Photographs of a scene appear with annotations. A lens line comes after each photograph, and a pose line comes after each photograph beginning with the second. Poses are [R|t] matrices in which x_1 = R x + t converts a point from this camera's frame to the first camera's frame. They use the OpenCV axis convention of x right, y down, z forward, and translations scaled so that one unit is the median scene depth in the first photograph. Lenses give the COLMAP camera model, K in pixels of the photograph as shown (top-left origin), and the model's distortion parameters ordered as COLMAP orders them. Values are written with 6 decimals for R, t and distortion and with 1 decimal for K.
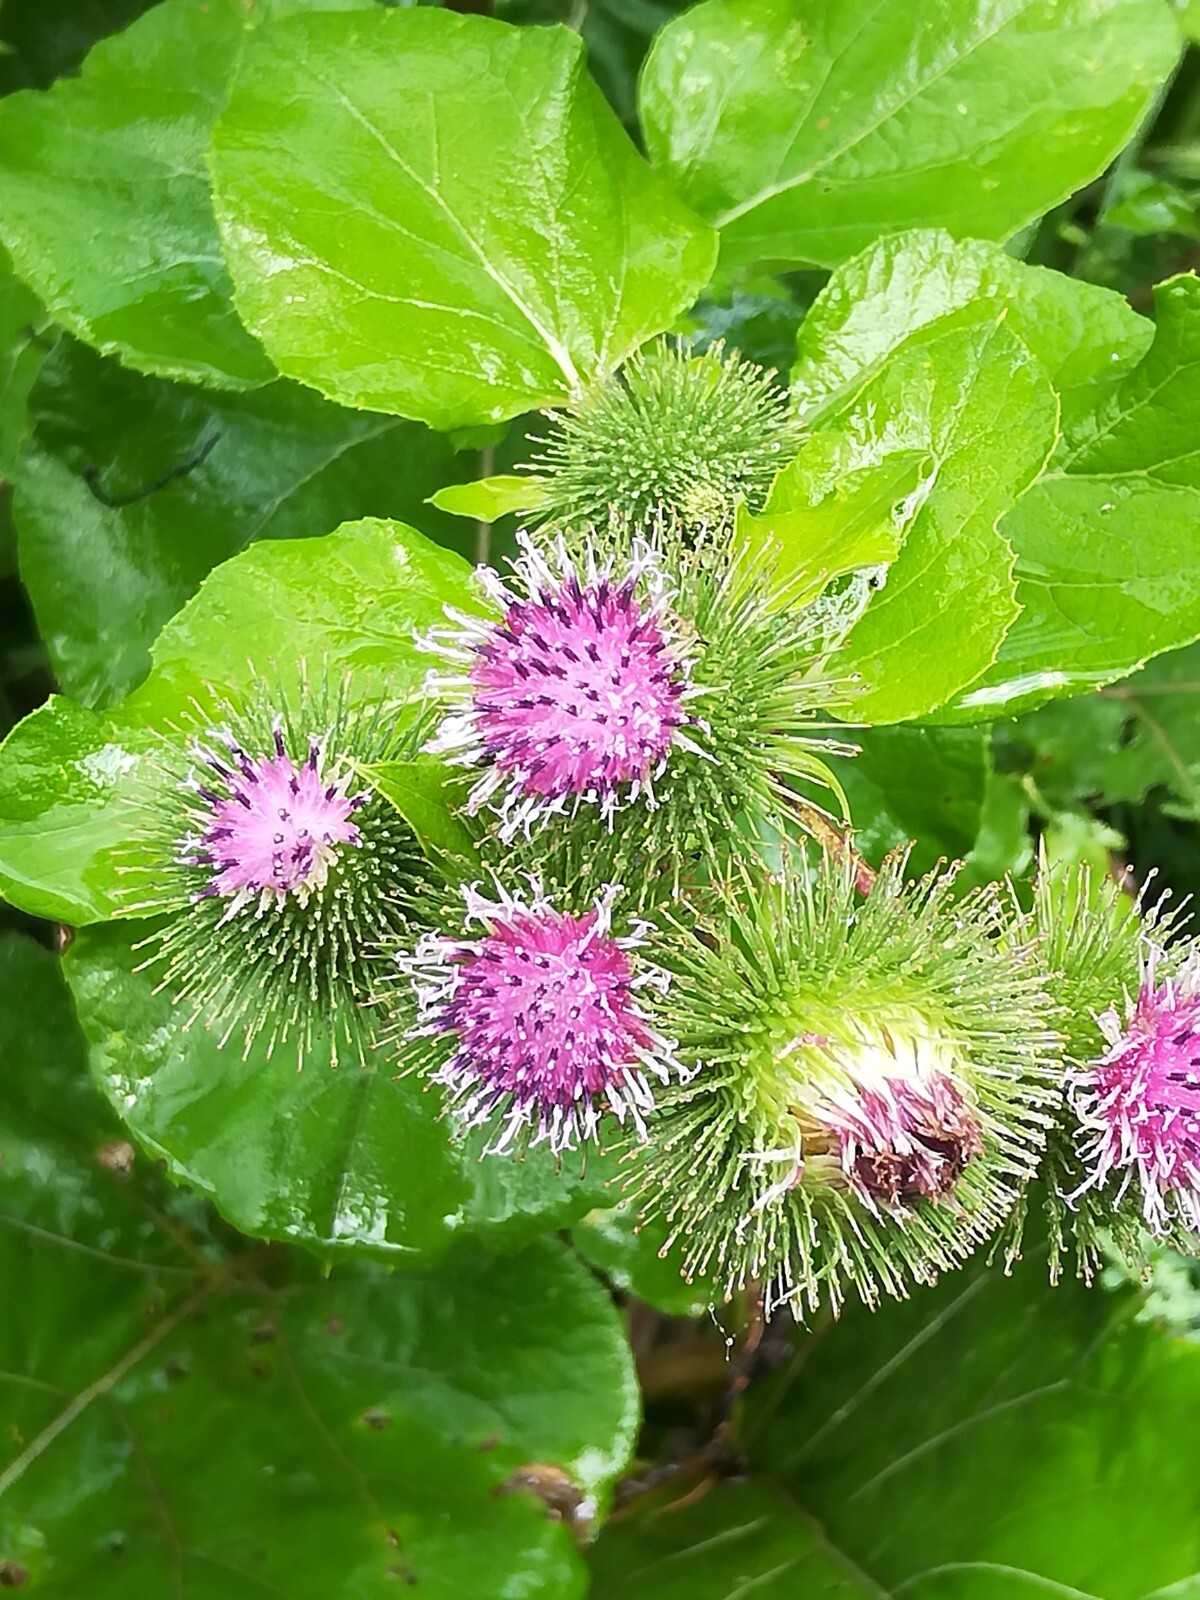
lens RADIAL K [[3648.4, 0, 600.0], [0, 3648.4, 800.0], [0, 0, 1]] dist [0.120831, 0.529246]
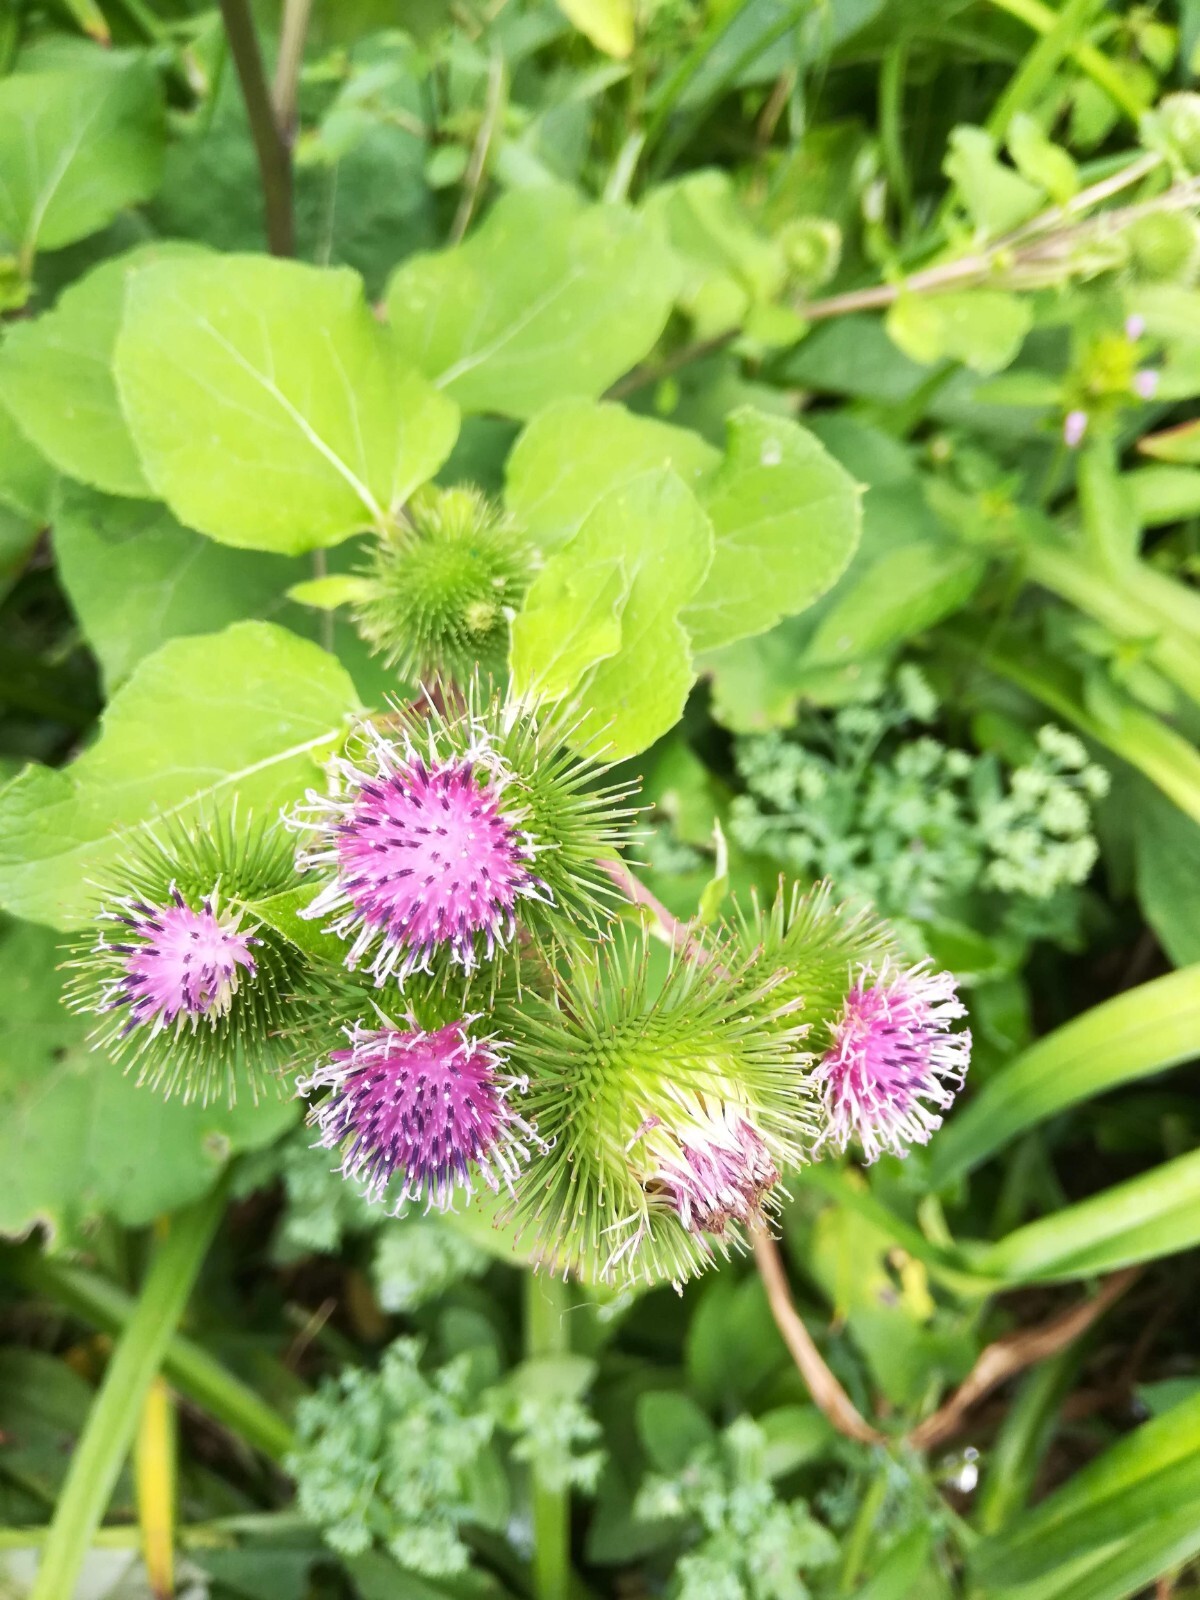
lens RADIAL K [[1256.1, 0, 591.2], [0, 1256.1, 795.4], [0, 0, 1]] dist [0.091307, 0.000740]
pose [[0.983129, -0.098356, 0.154218, -0.015112], [0.070478, 0.981717, 0.176820, -0.112806], [-0.168789, -0.162968, 0.972086, 0.577254]]
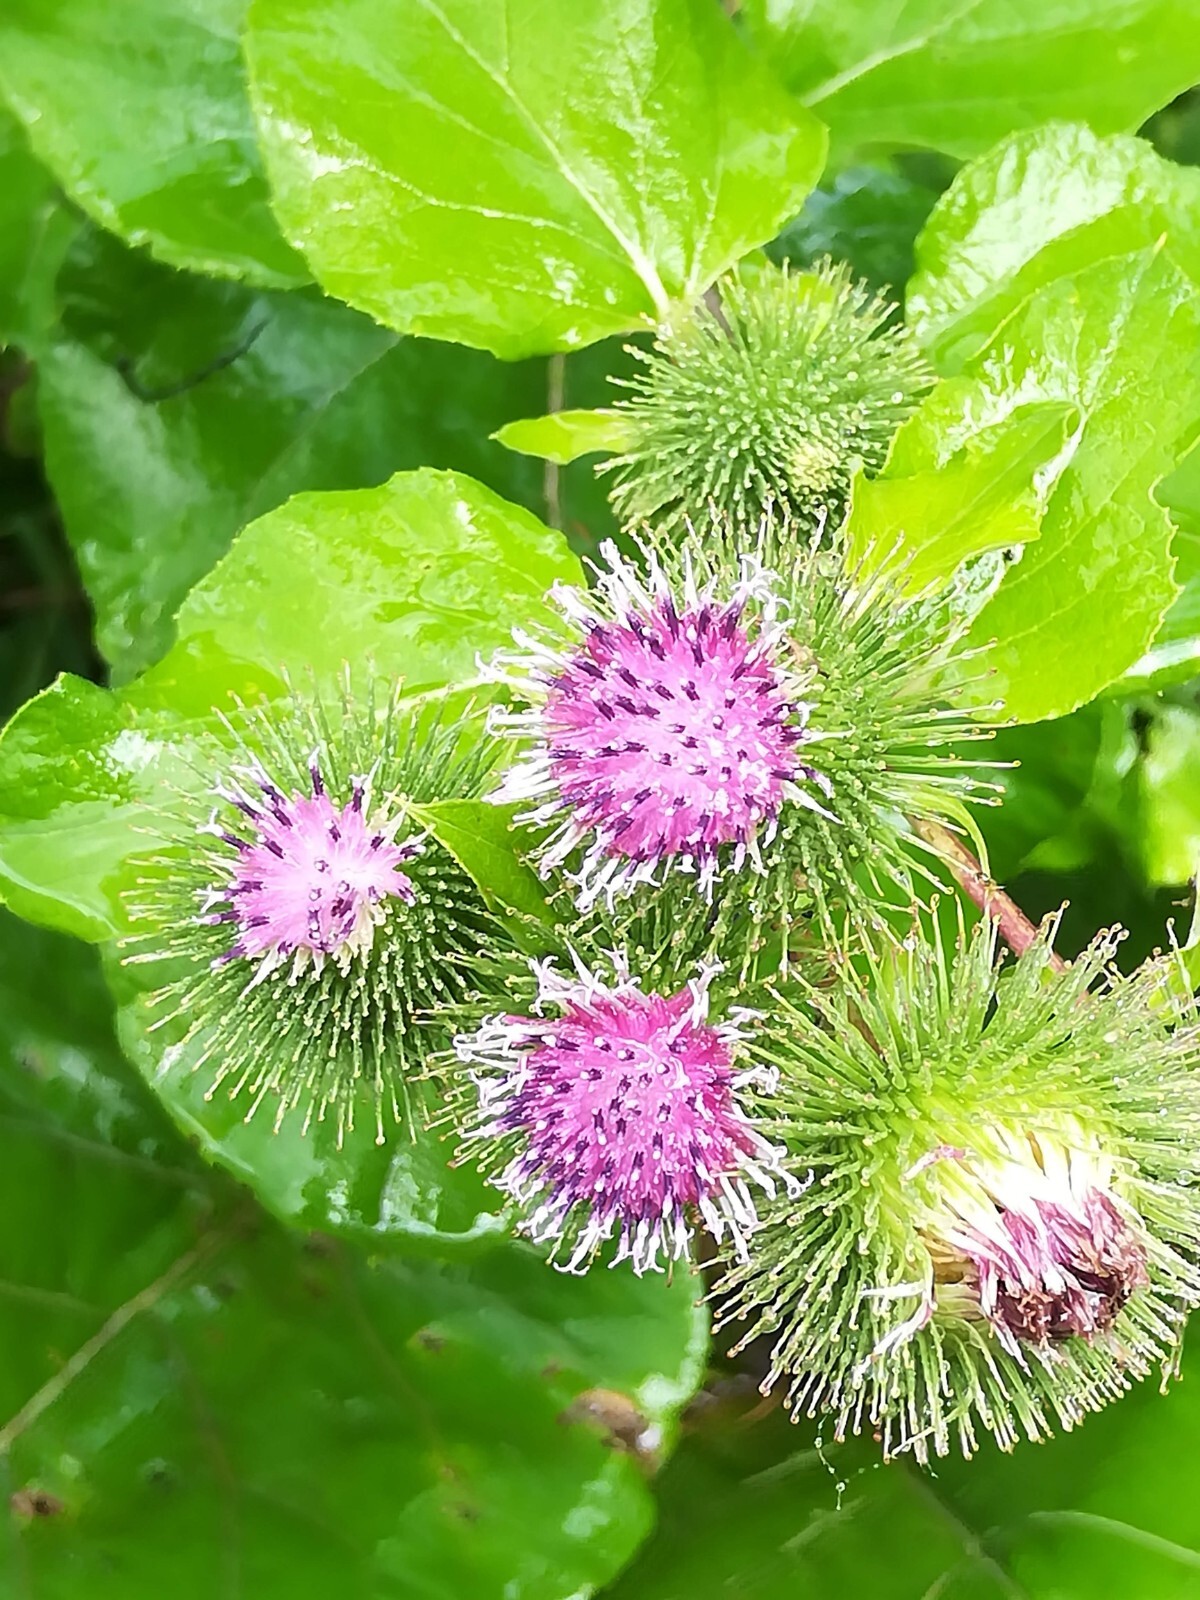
lens RADIAL K [[3648.4, 0, 600.0], [0, 3648.4, 800.0], [0, 0, 1]] dist [0.120831, 0.529246]
pose [[0.999819, 0.009882, -0.016269, -0.008390], [-0.008940, 0.998336, 0.056976, -0.059686], [0.016805, -0.056820, 0.998243, 0.155888]]
